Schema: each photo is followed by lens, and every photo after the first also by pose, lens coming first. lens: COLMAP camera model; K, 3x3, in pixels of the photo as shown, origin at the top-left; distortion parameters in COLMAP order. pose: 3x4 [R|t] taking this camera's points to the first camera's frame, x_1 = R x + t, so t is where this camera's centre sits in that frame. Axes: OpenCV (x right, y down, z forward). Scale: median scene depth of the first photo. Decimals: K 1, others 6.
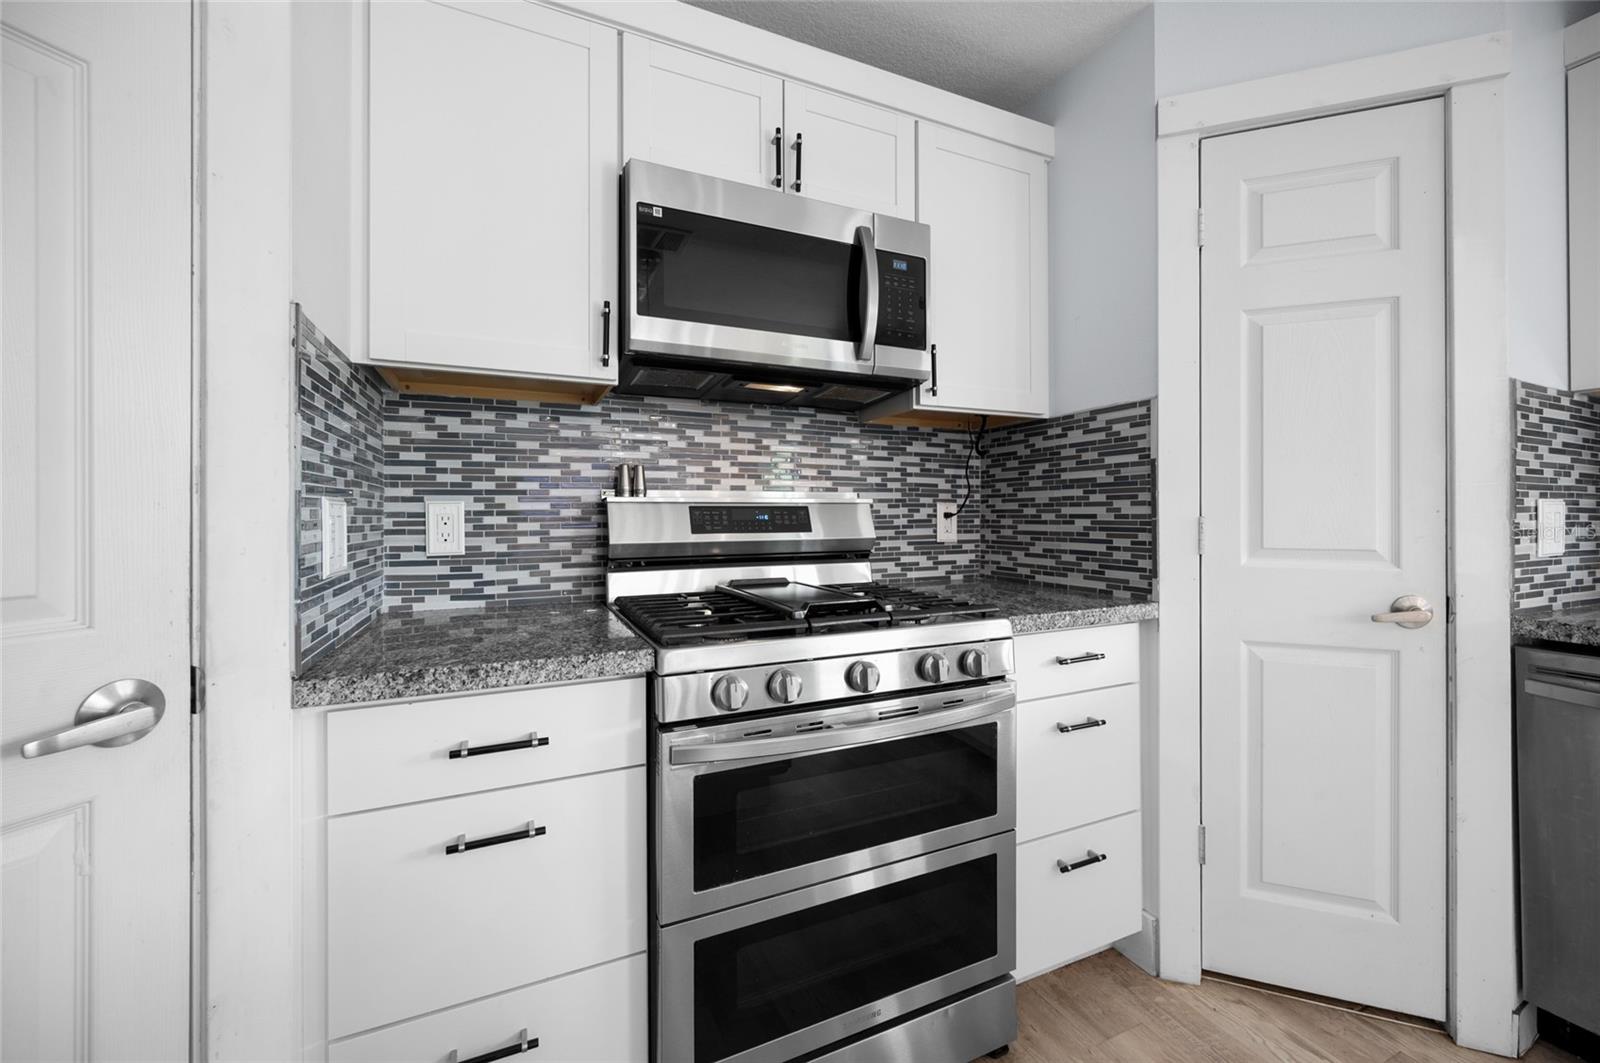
lens RADIAL K [[638.8, 0, 807.1], [0, 638.8, 520.0], [0, 0, 1]] dist [-0.000205, -0.000023]
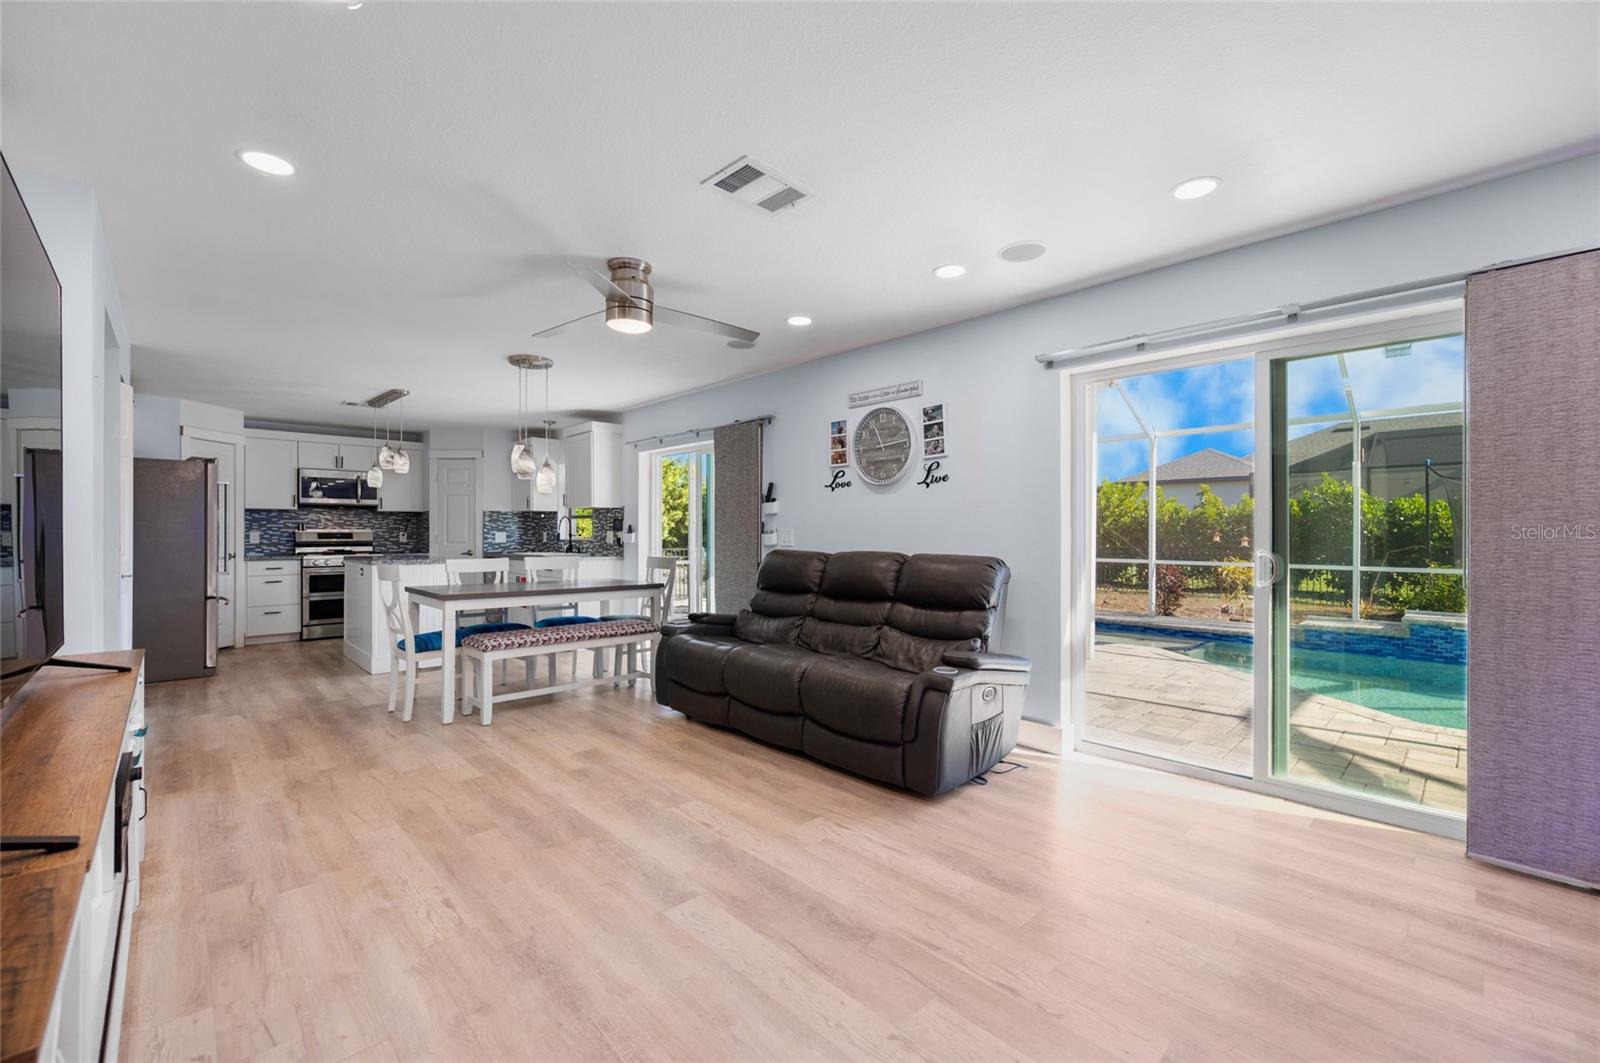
lens RADIAL K [[657.3, 0, 800.7], [0, 657.3, 533.2], [0, 0, 1]] dist [-0.001741, -0.000100]
pose [[0.947941, 0.003183, 0.318431, 1.653811], [-0.000917, 0.999973, -0.007265, 0.010539], [-0.318446, 0.006595, 0.947918, -4.704672]]
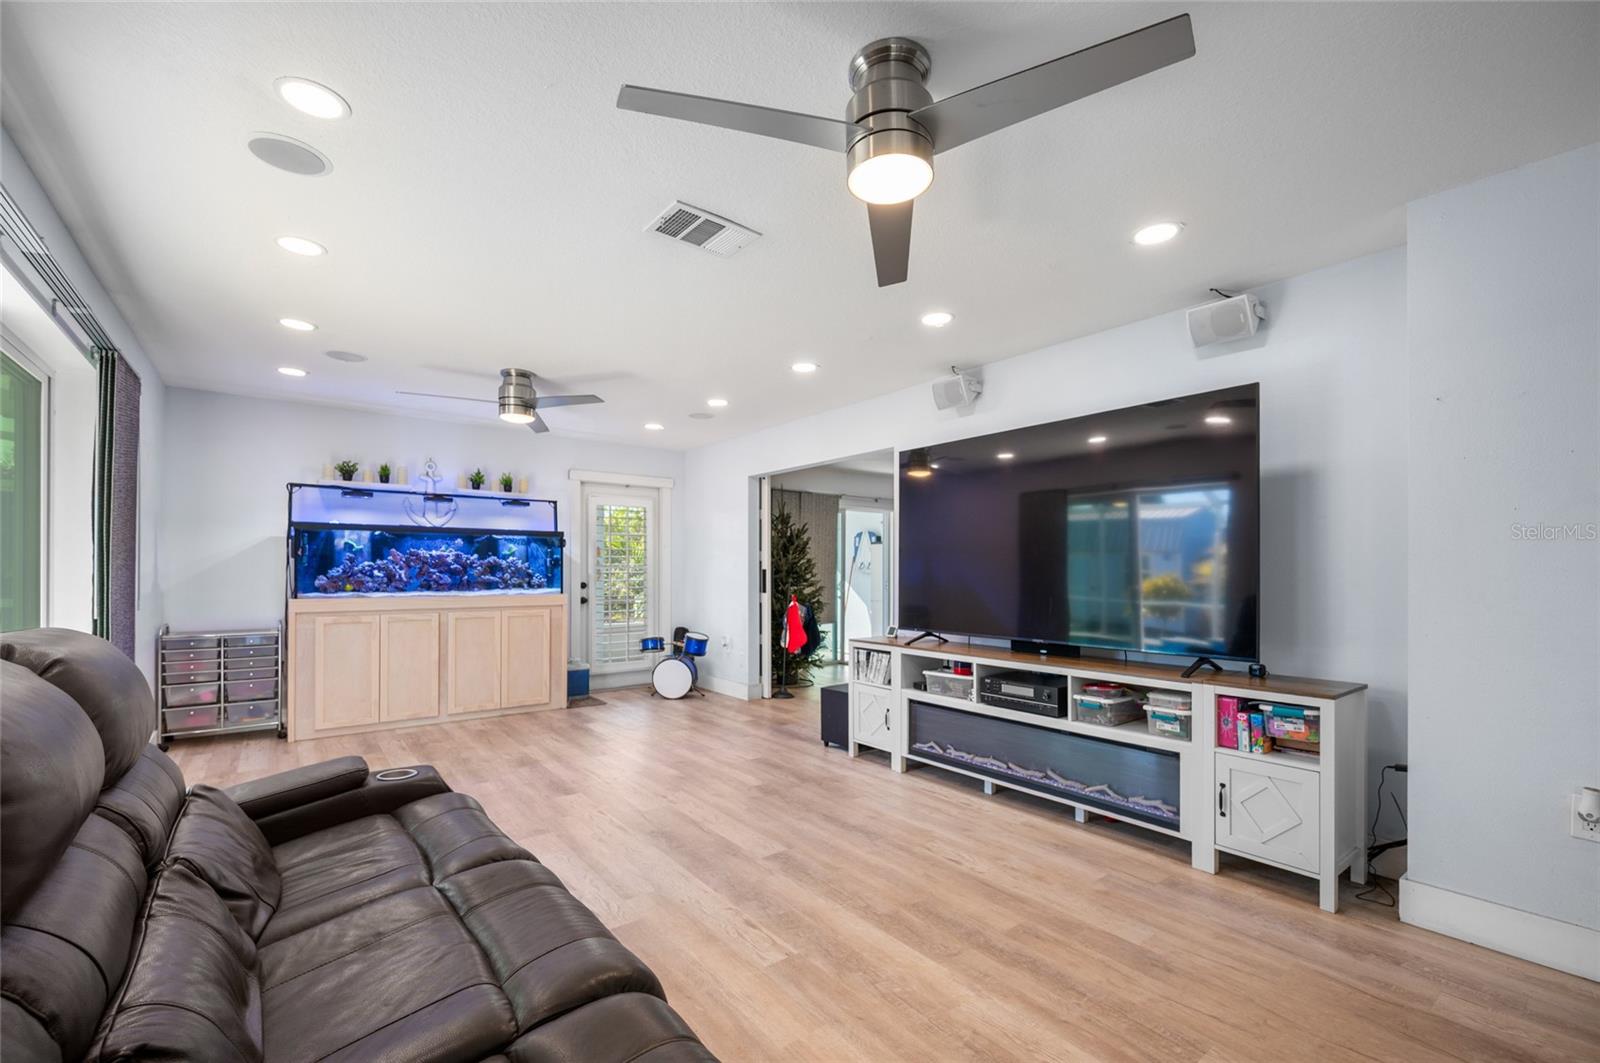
lens RADIAL K [[685.1, 0, 796.2], [0, 685.1, 569.2], [0, 0, 1]] dist [0.000275, 0.000027]
pose [[-0.978460, -0.001220, -0.206434, 2.160391], [-0.001579, 0.999998, 0.001573, -0.010983], [0.206432, 0.001865, -0.978459, -1.645602]]
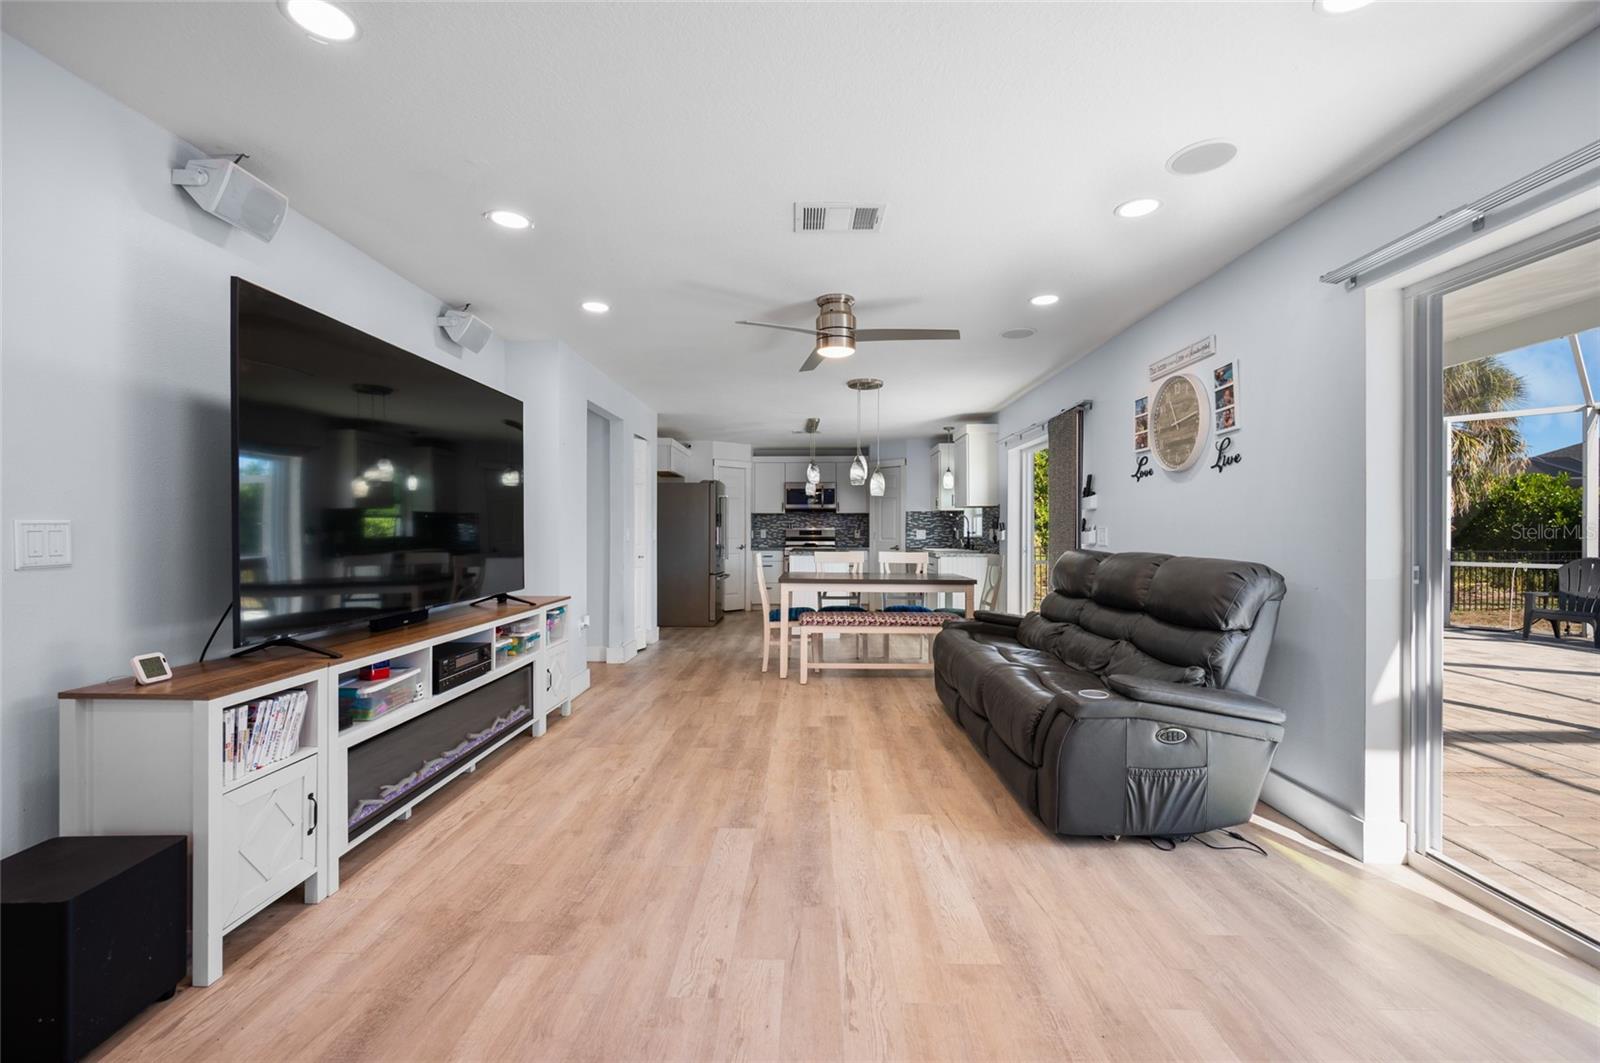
lens RADIAL K [[662.8, 0, 800.0], [0, 662.8, 531.5], [0, 0, 1]] dist [-0.000810, -0.000184]
pose [[0.896293, 0.003331, -0.443450, 2.703978], [-0.005334, 0.999980, -0.003269, 0.006887], [0.443430, 0.005295, 0.896293, -4.792769]]
